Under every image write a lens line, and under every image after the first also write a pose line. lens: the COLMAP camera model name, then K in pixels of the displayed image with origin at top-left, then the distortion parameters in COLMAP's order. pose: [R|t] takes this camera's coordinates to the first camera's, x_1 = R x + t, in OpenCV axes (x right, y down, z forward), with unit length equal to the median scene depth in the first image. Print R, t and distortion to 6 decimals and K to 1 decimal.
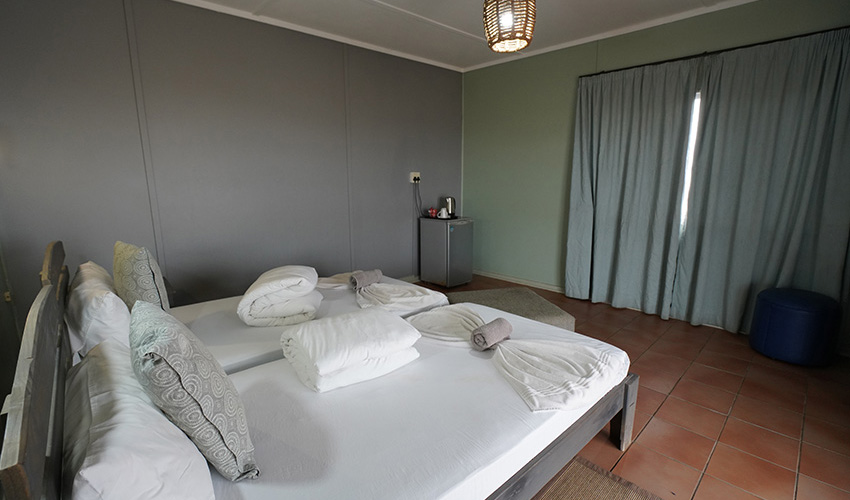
lens RADIAL K [[384.7, 0, 424.4], [0, 384.7, 252.1], [0, 0, 1]] dist [-0.024870, 0.005036]
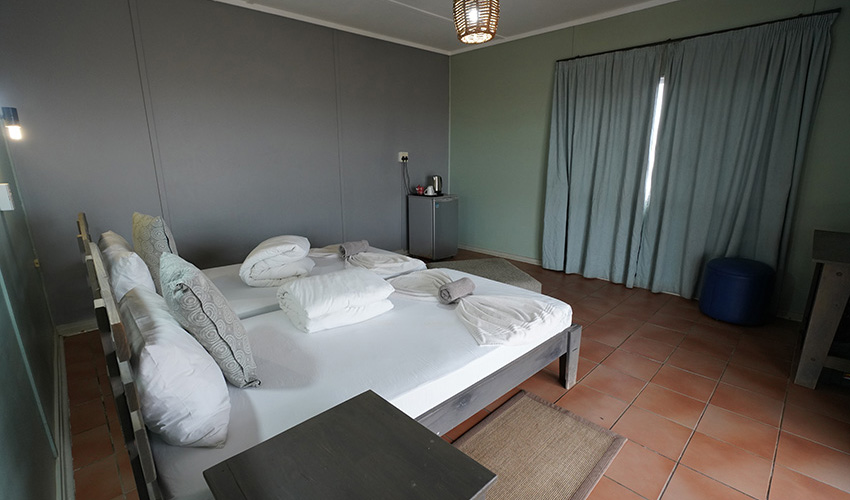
lens RADIAL K [[384.7, 0, 425.2], [0, 384.7, 251.8], [0, 0, 1]] dist [-0.024870, 0.005036]
pose [[0.999987, -0.000958, 0.004929, 0.051588], [0.000716, 0.998810, 0.048773, 0.026171], [-0.004969, -0.048769, 0.998798, -0.121856]]
